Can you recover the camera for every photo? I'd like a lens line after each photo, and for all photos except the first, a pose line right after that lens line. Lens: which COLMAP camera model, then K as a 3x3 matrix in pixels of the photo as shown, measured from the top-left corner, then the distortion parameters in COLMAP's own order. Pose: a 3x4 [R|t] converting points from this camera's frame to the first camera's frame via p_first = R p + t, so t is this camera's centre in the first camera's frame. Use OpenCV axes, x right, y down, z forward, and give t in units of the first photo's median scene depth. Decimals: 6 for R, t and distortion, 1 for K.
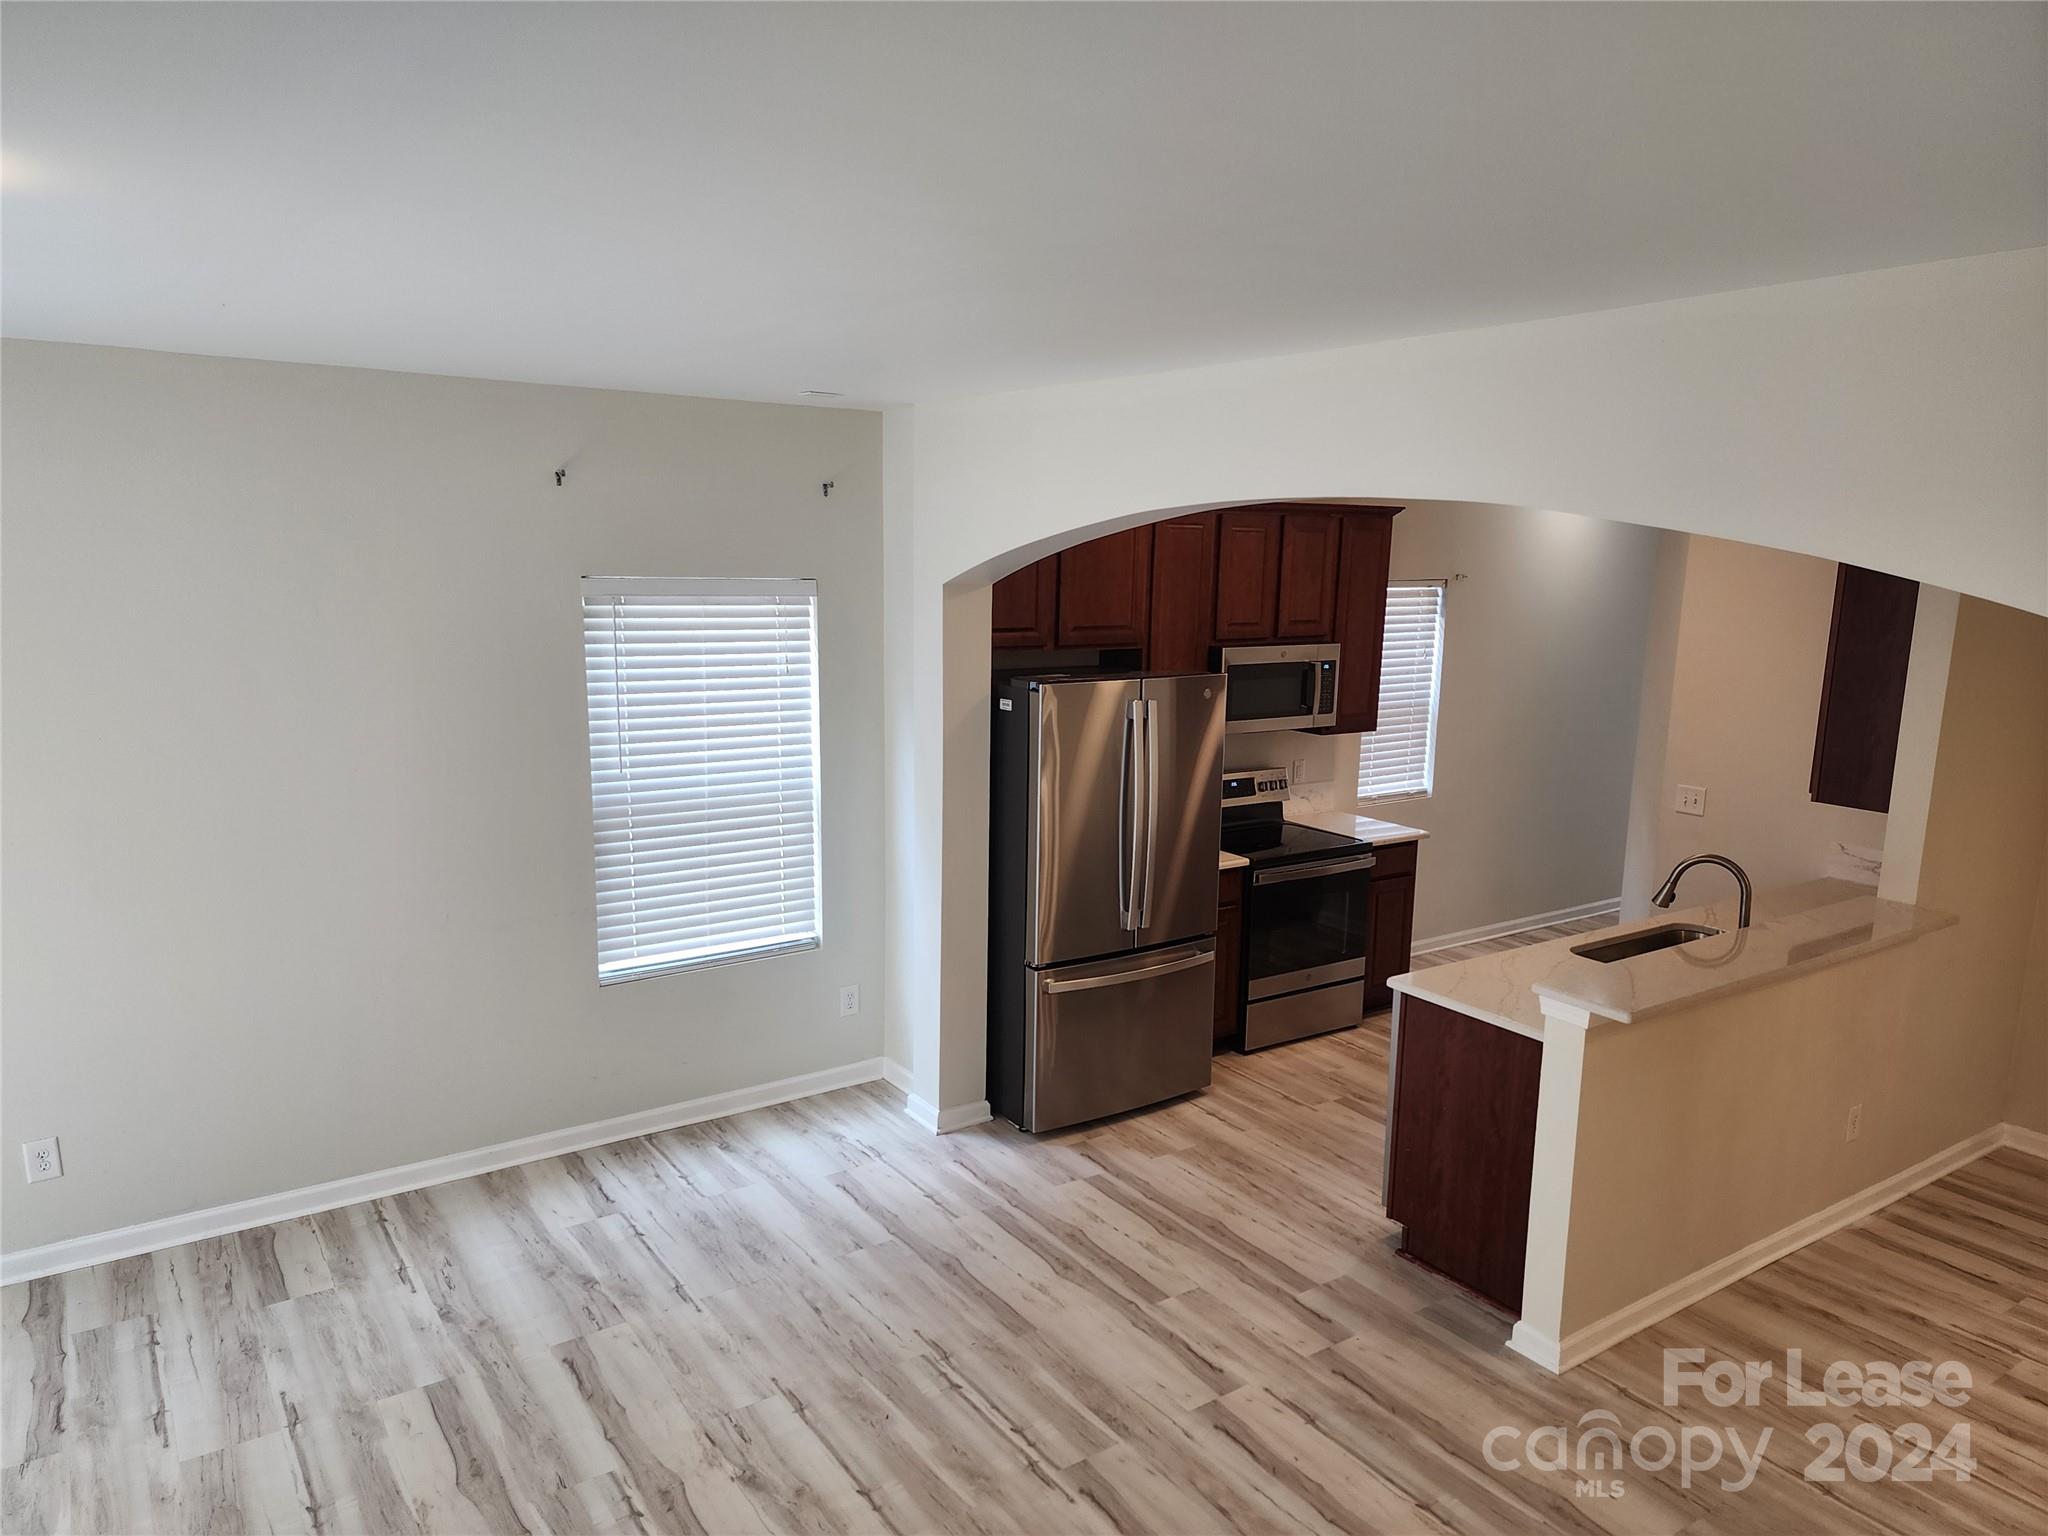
lens RADIAL K [[1365.3, 0, 1017.1], [0, 1365.3, 787.3], [0, 0, 1]] dist [0.072072, -0.064073]
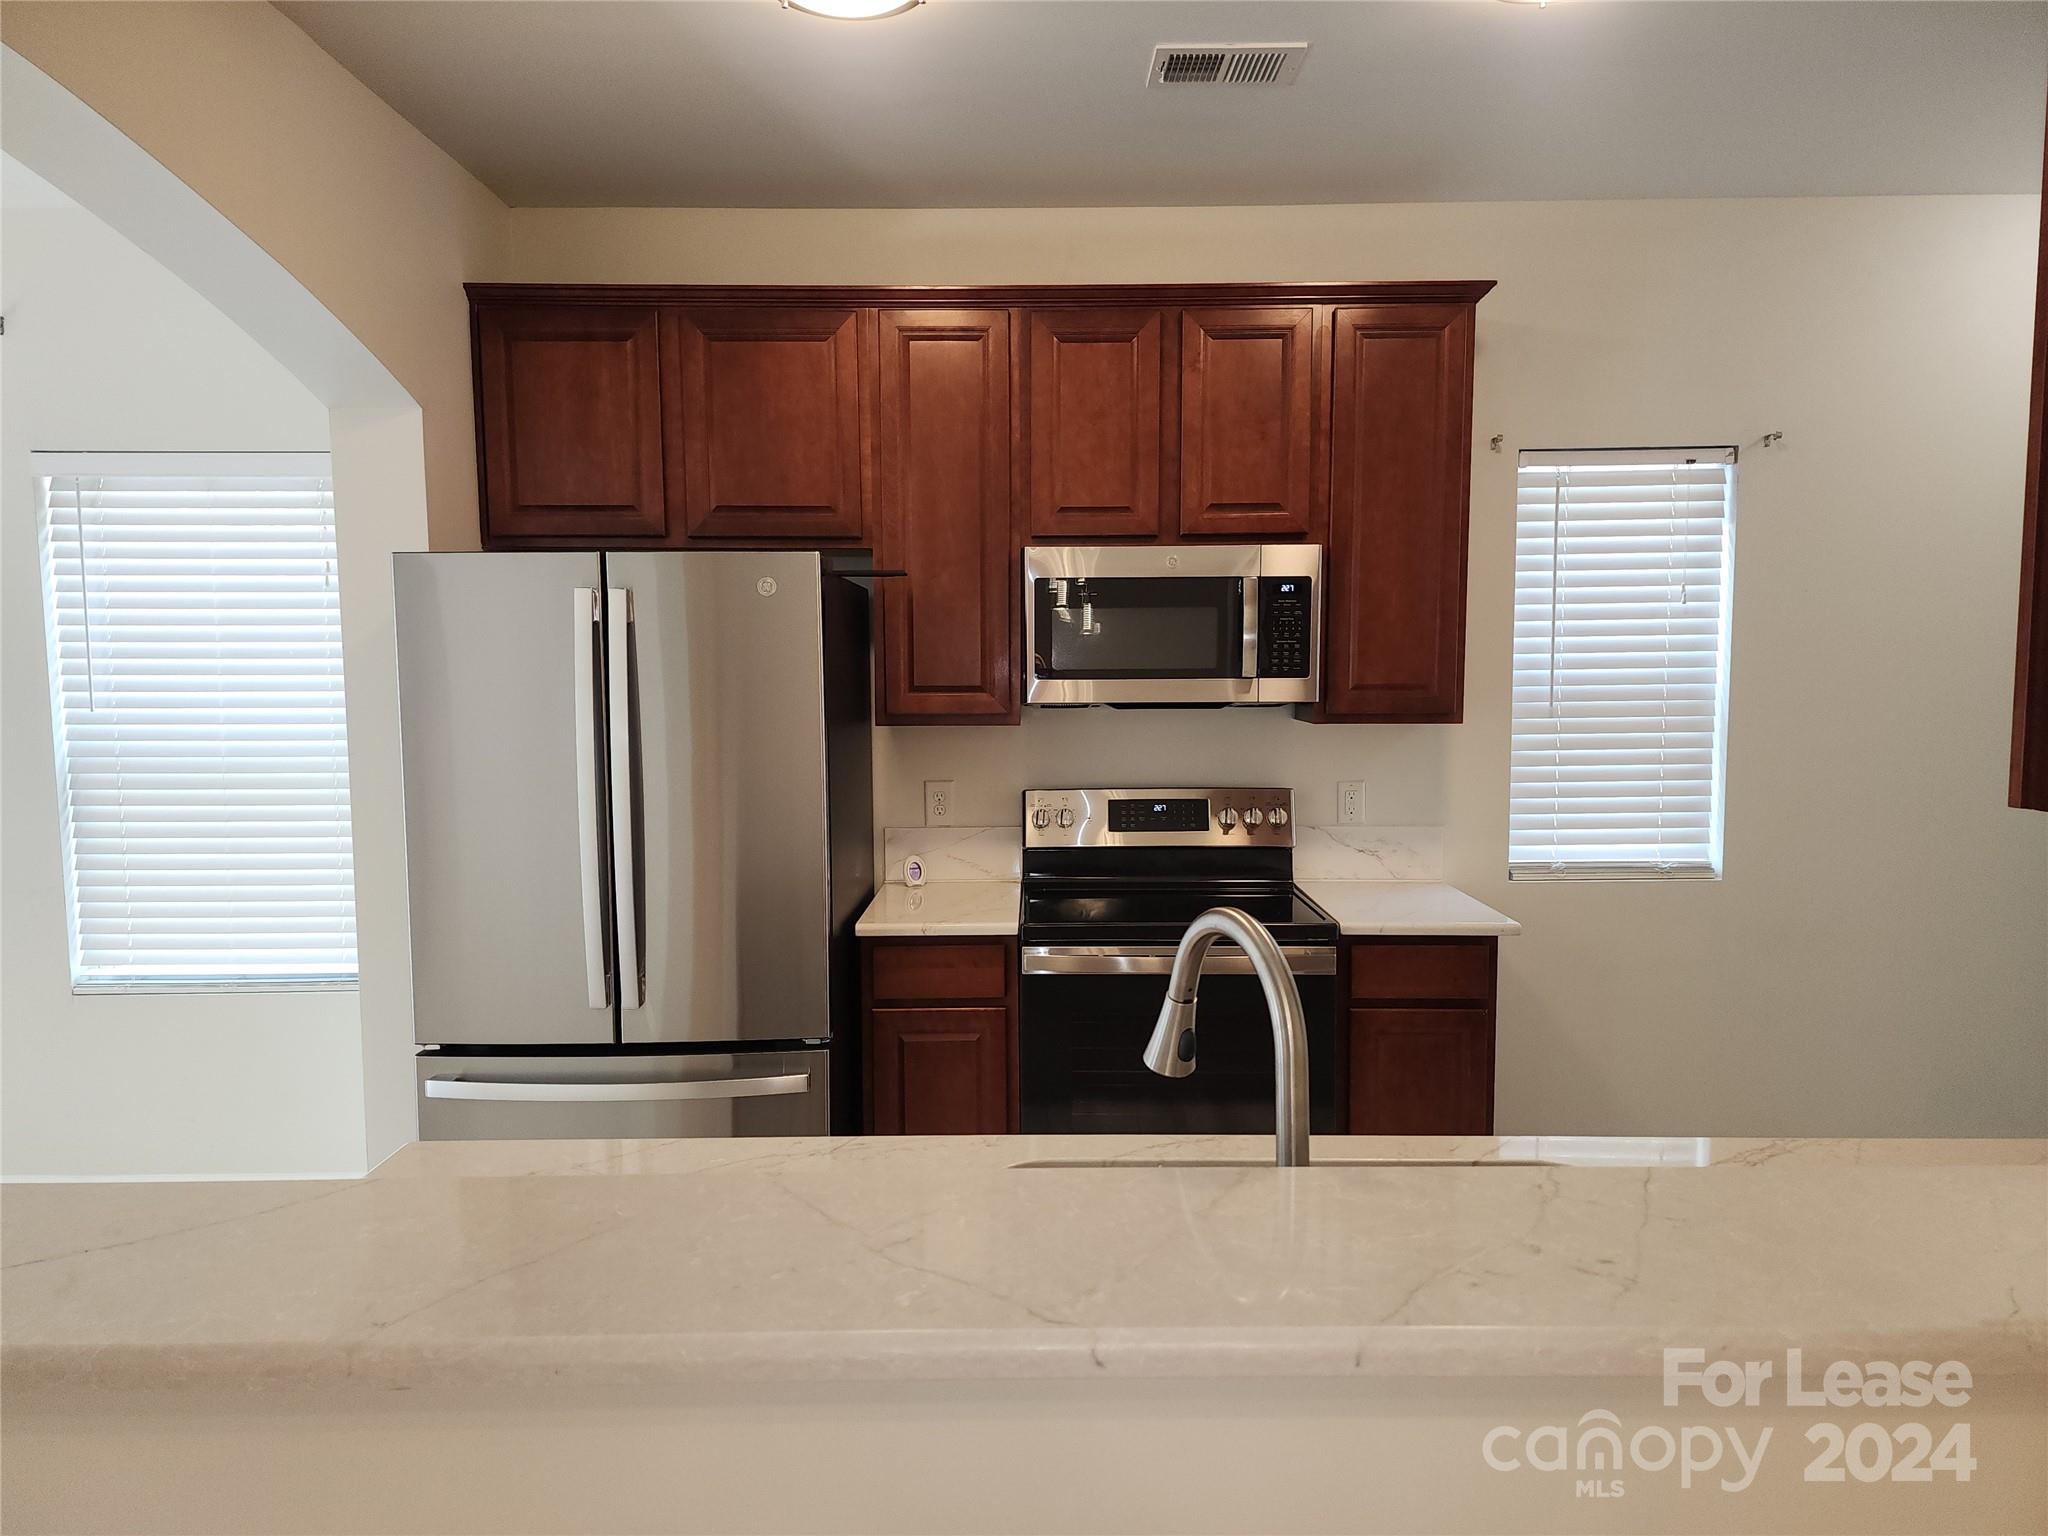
lens RADIAL K [[1365.3, 0, 1032.7], [0, 1365.3, 784.6], [0, 0, 1]] dist [0.072072, -0.064073]
pose [[0.826808, 0.031158, -0.561620, 0.661582], [-0.078835, 0.995028, -0.060858, 0.040927], [0.556932, 0.094593, 0.825154, 0.762685]]
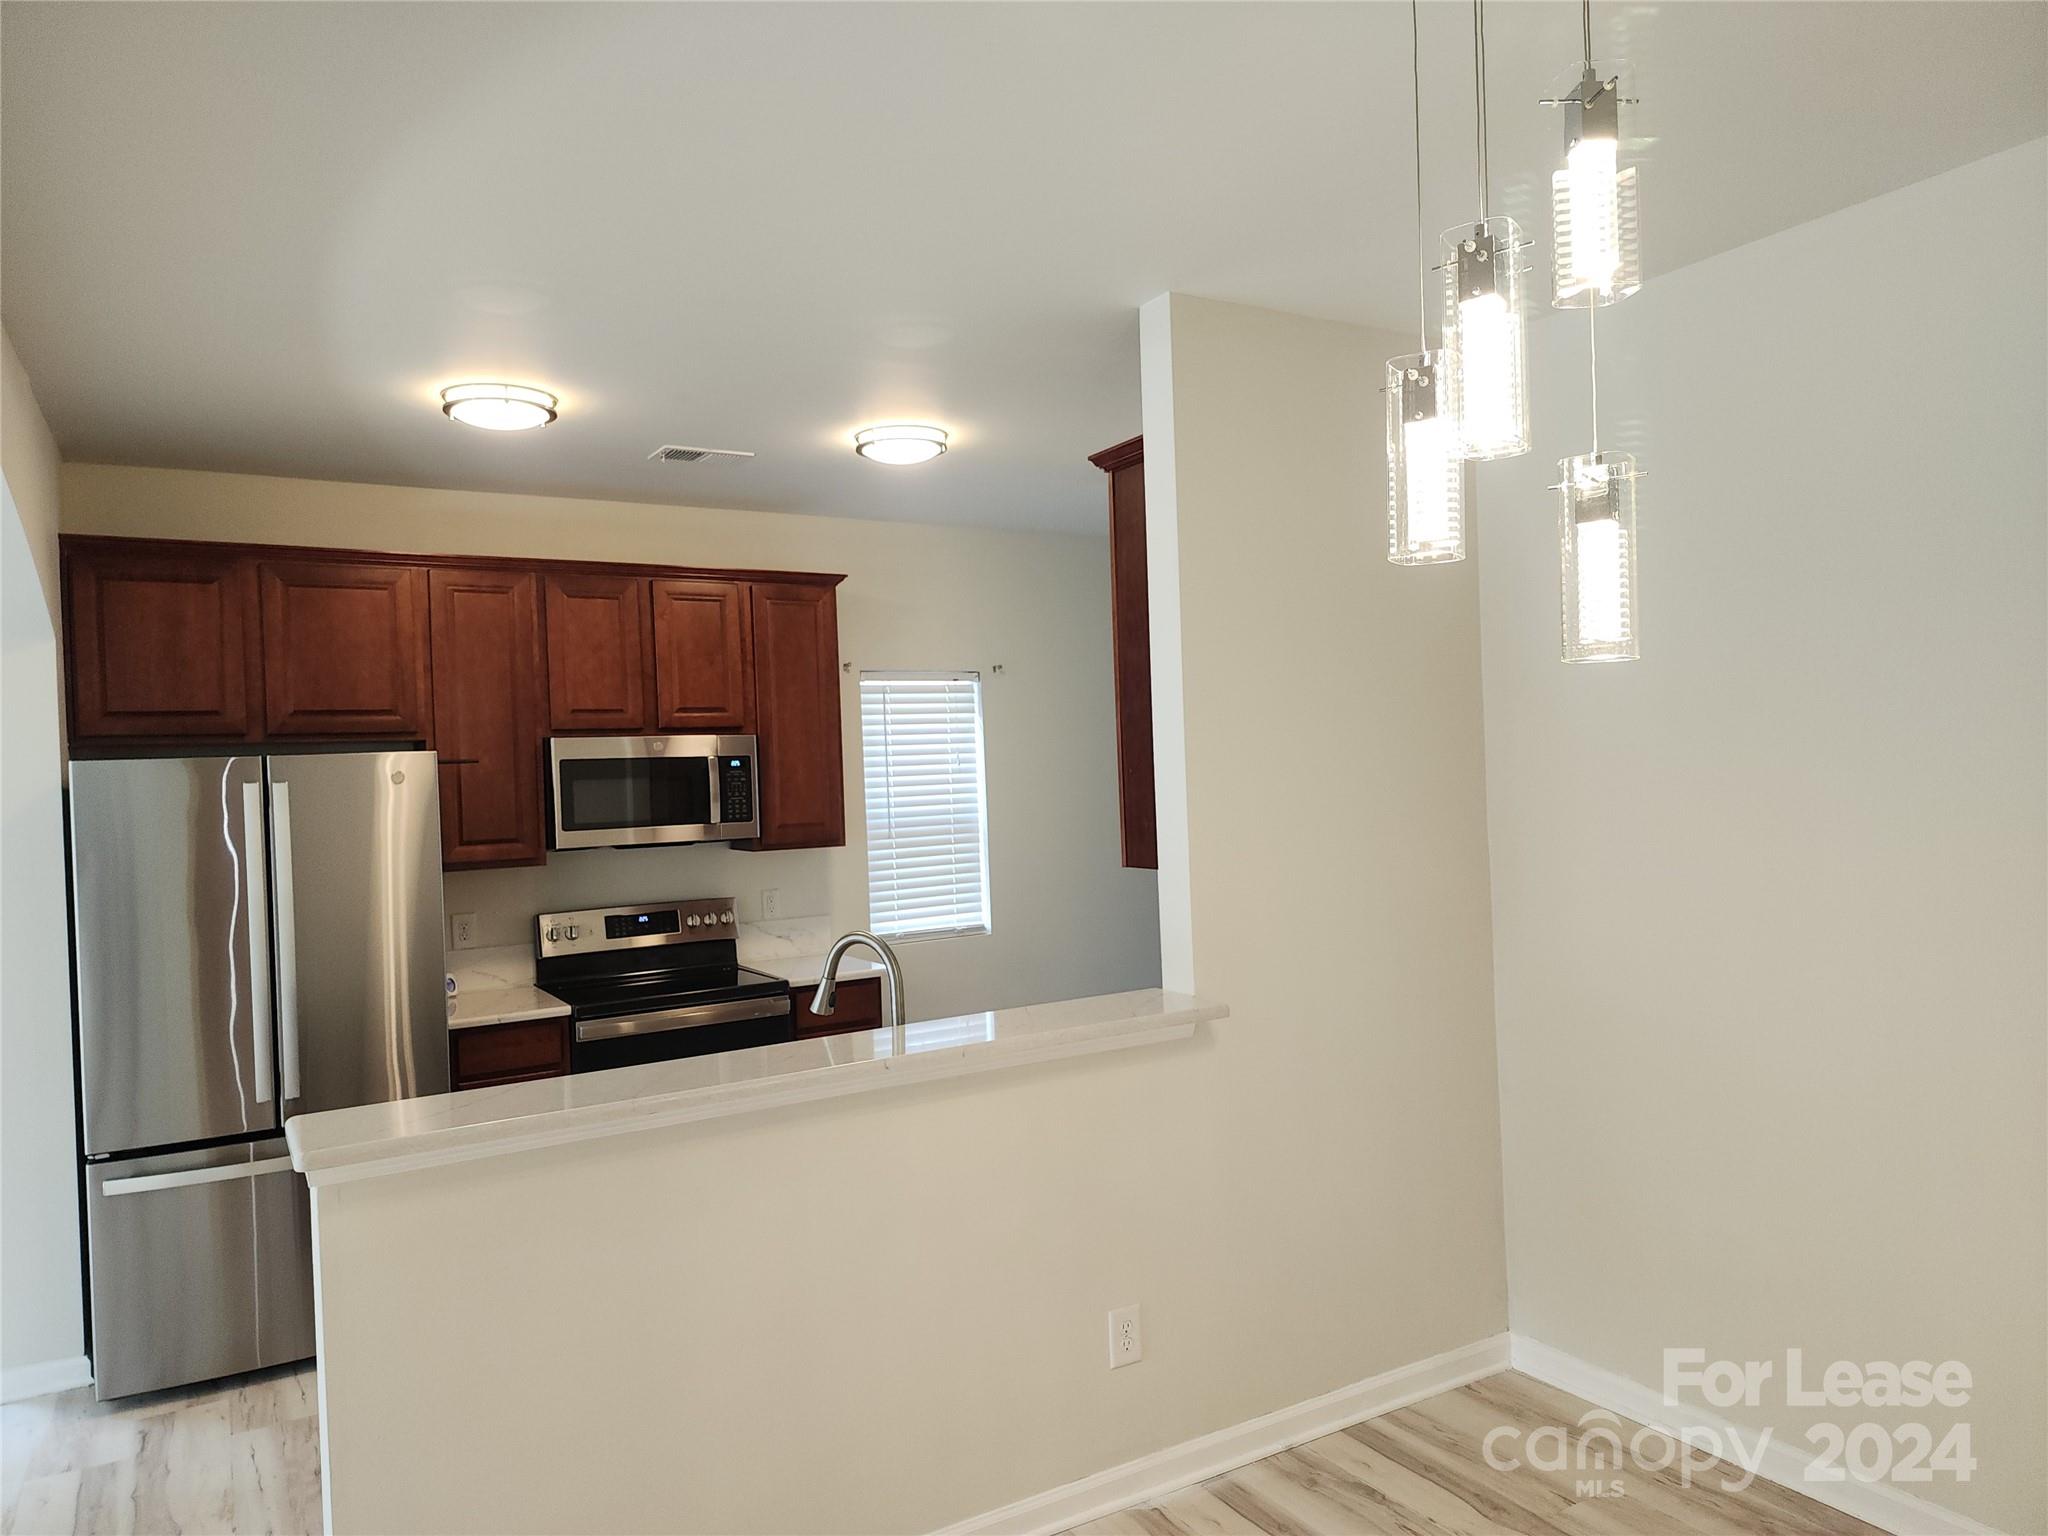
lens RADIAL K [[1365.3, 0, 1031.8], [0, 1365.3, 766.8], [0, 0, 1]] dist [0.072072, -0.064073]
pose [[0.997079, -0.054658, -0.053347, 0.657472], [0.044475, 0.983340, -0.176251, 0.094353], [0.062092, 0.173364, 0.982899, 0.323880]]
